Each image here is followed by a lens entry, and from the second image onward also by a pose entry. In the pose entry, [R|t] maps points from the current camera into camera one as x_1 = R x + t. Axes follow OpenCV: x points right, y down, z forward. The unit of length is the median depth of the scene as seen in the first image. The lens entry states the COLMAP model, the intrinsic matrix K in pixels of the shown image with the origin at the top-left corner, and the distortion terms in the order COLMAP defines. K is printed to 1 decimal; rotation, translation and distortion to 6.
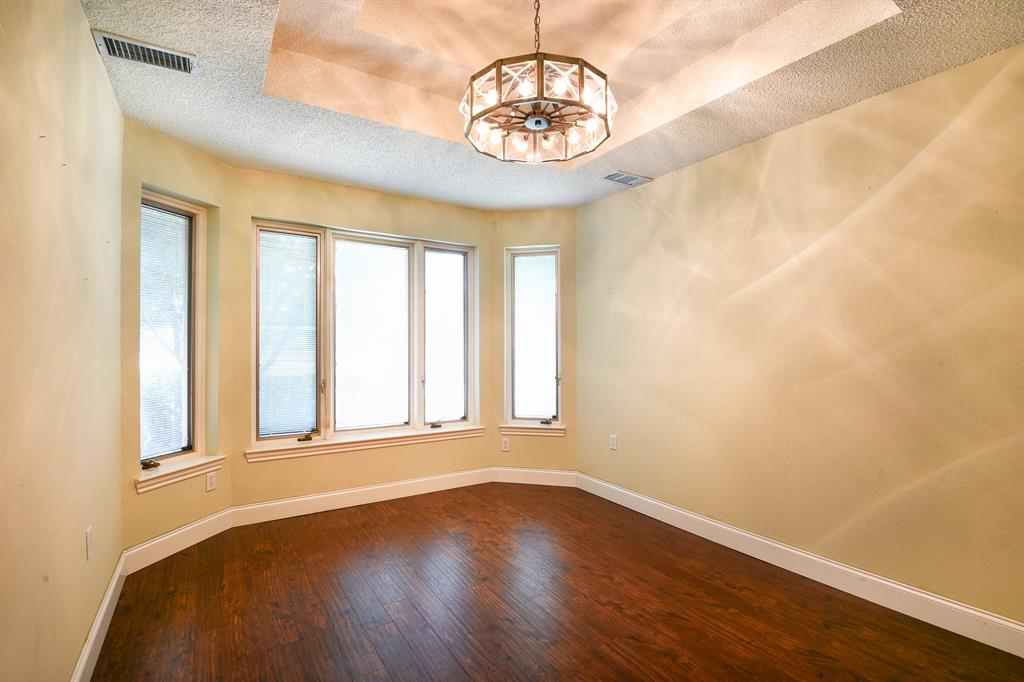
lens RADIAL K [[470.6, 0, 510.2], [0, 470.6, 341.4], [0, 0, 1]] dist [-0.009409, -0.008332]
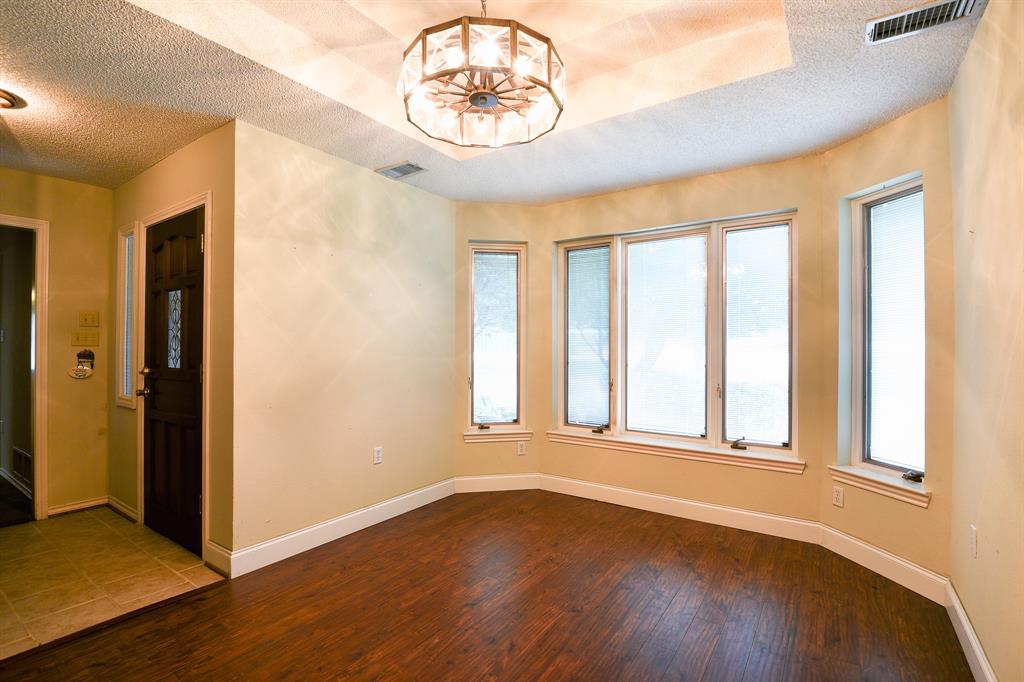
lens RADIAL K [[470.6, 0, 506.3], [0, 470.6, 343.8], [0, 0, 1]] dist [-0.009409, -0.008332]
pose [[0.391165, -0.003703, -0.920313, 0.480263], [0.007092, 0.999974, -0.001009, 0.002049], [0.920293, -0.006132, 0.391181, 0.364548]]
